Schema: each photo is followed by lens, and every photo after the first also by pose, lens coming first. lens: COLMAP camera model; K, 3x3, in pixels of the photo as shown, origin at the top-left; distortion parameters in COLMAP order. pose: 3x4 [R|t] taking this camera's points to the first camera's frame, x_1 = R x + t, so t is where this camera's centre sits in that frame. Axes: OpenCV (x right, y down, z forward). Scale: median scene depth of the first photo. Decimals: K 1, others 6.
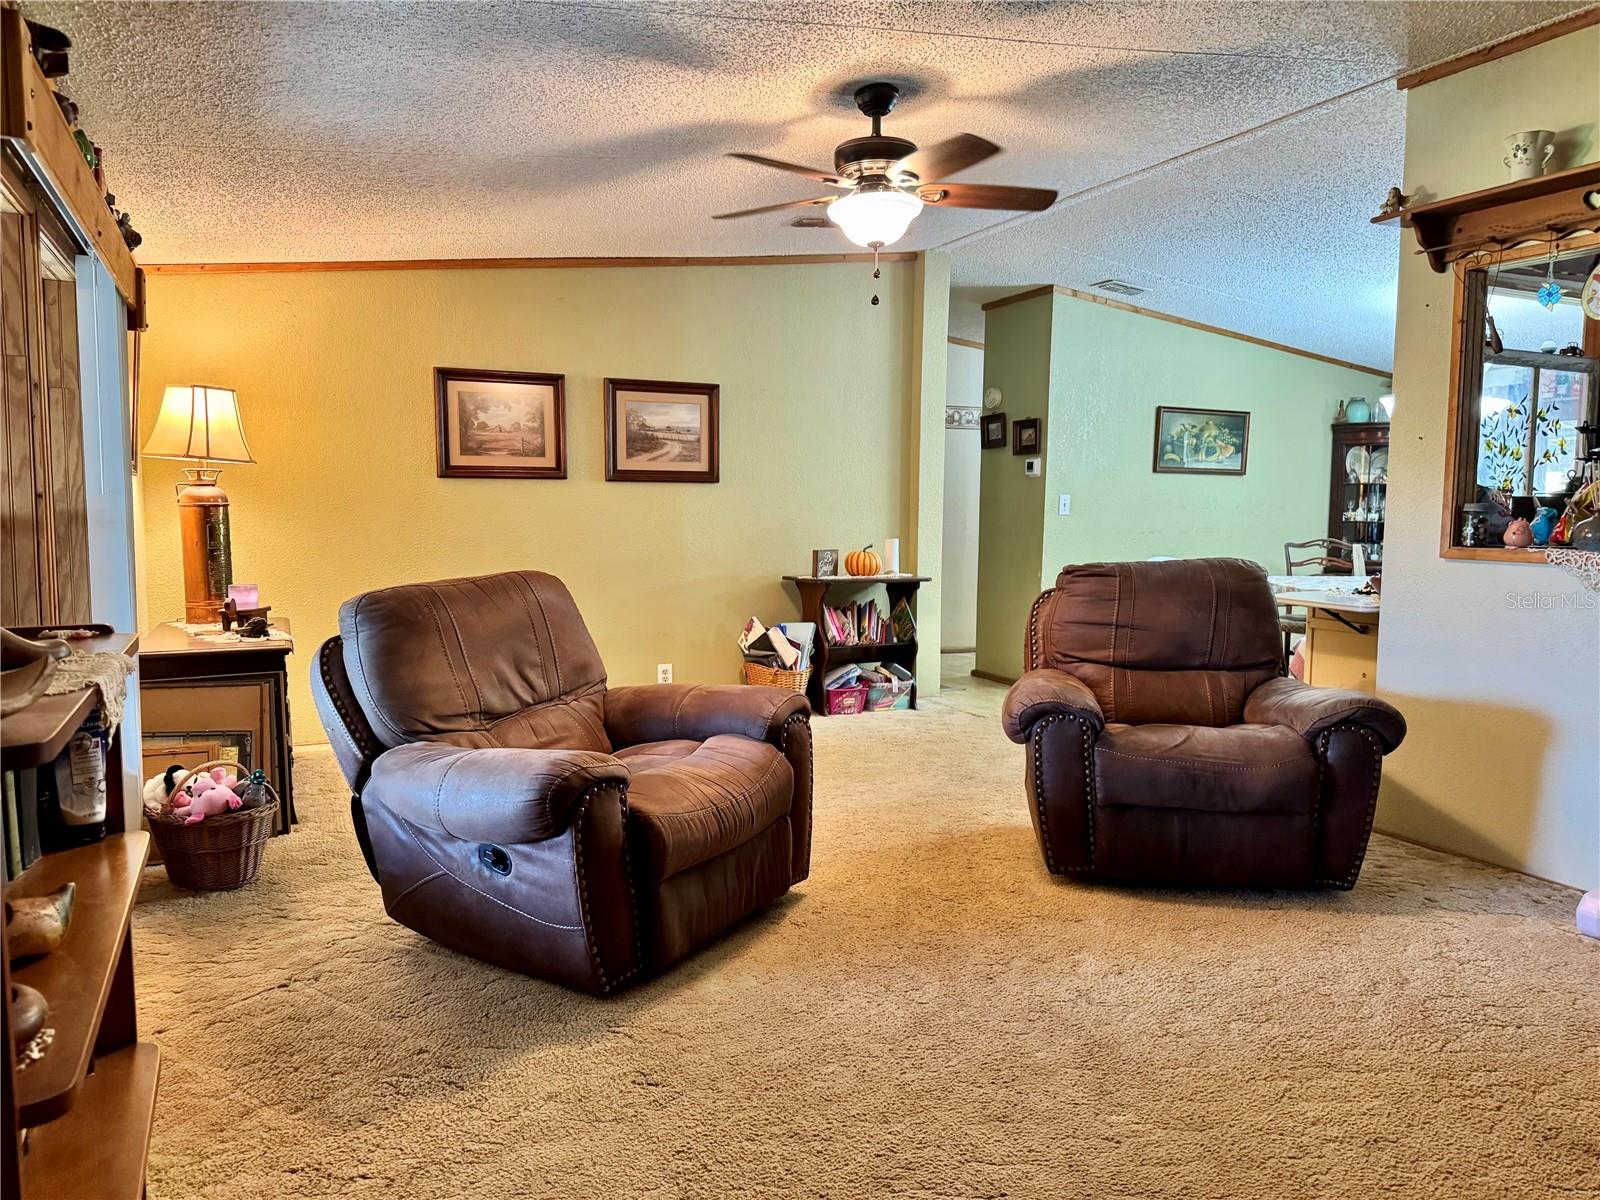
lens RADIAL K [[1126.9, 0, 800.0], [0, 1126.9, 600.0], [0, 0, 1]] dist [0.078454, -0.104507]
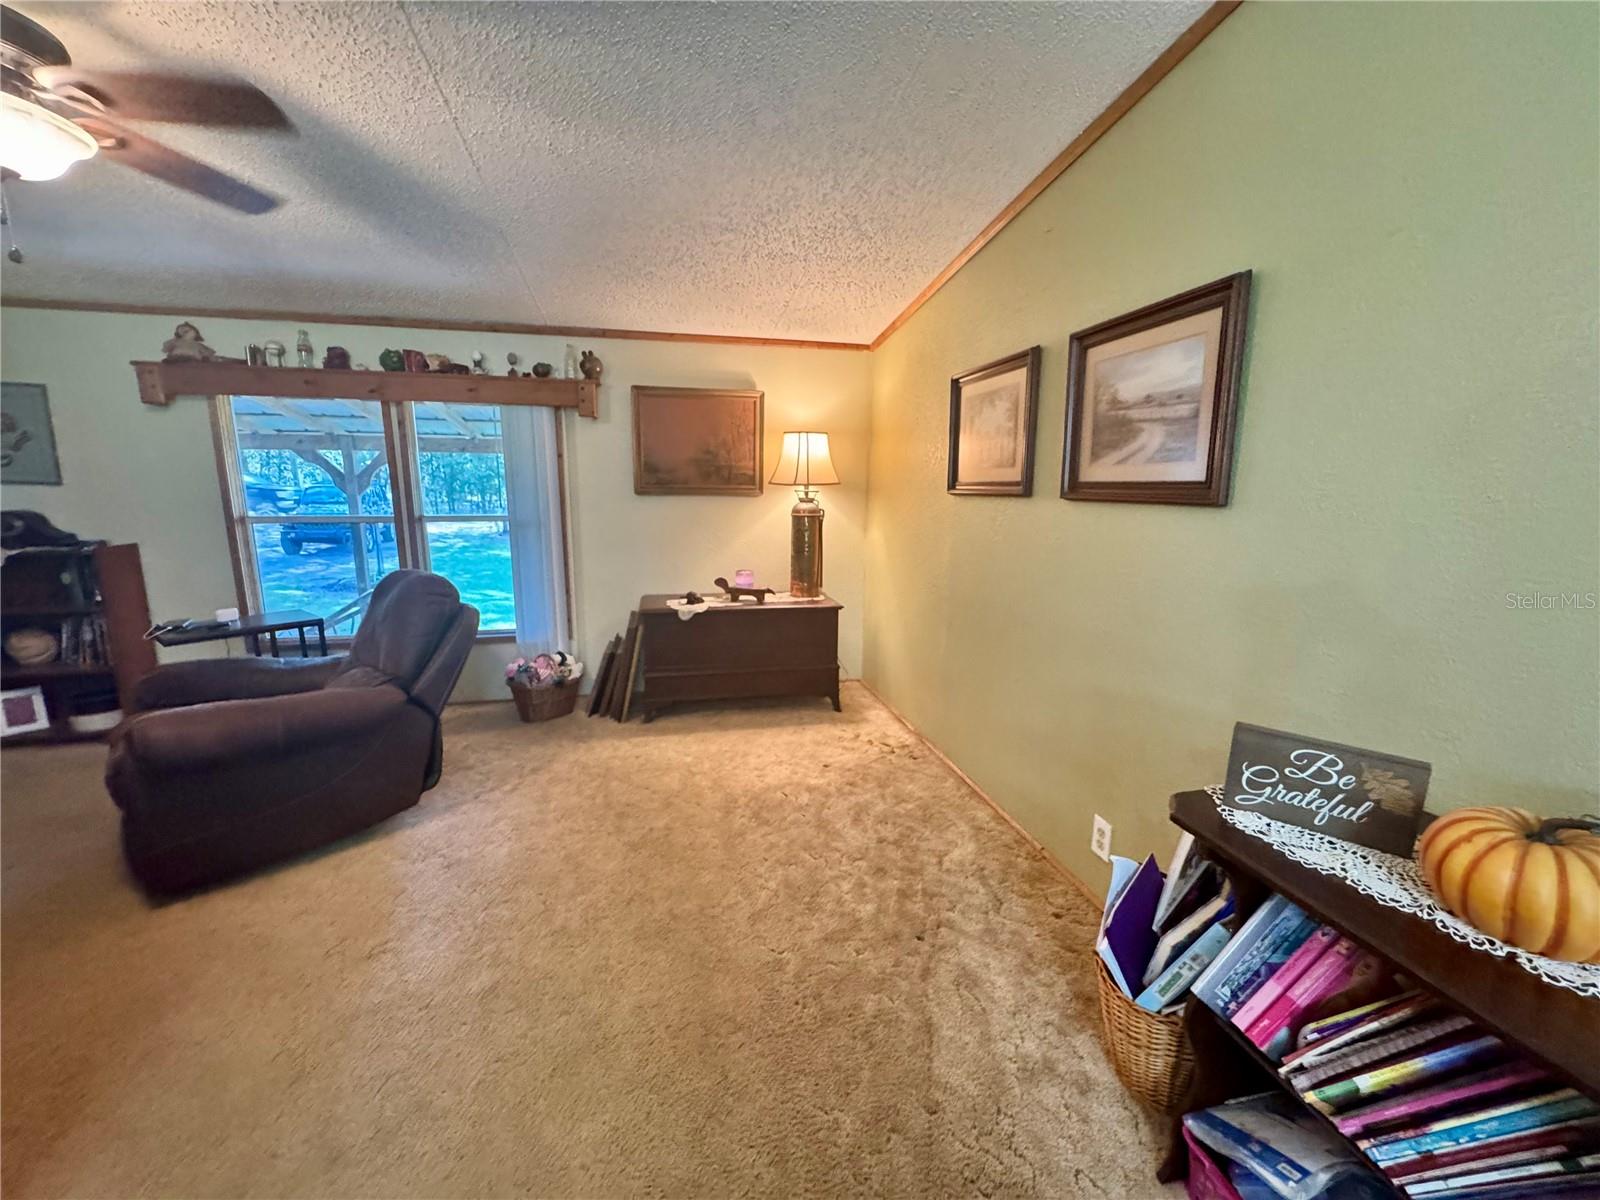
lens RADIAL K [[644.6, 0, 799.1], [0, 644.6, 599.1], [0, 0, 1]] dist [-0.002753, 0.000029]
pose [[-0.243628, 0.159426, -0.956676, 0.358852], [-0.095667, 0.977637, 0.187281, -0.167561], [0.965139, 0.137150, -0.222928, 1.516620]]
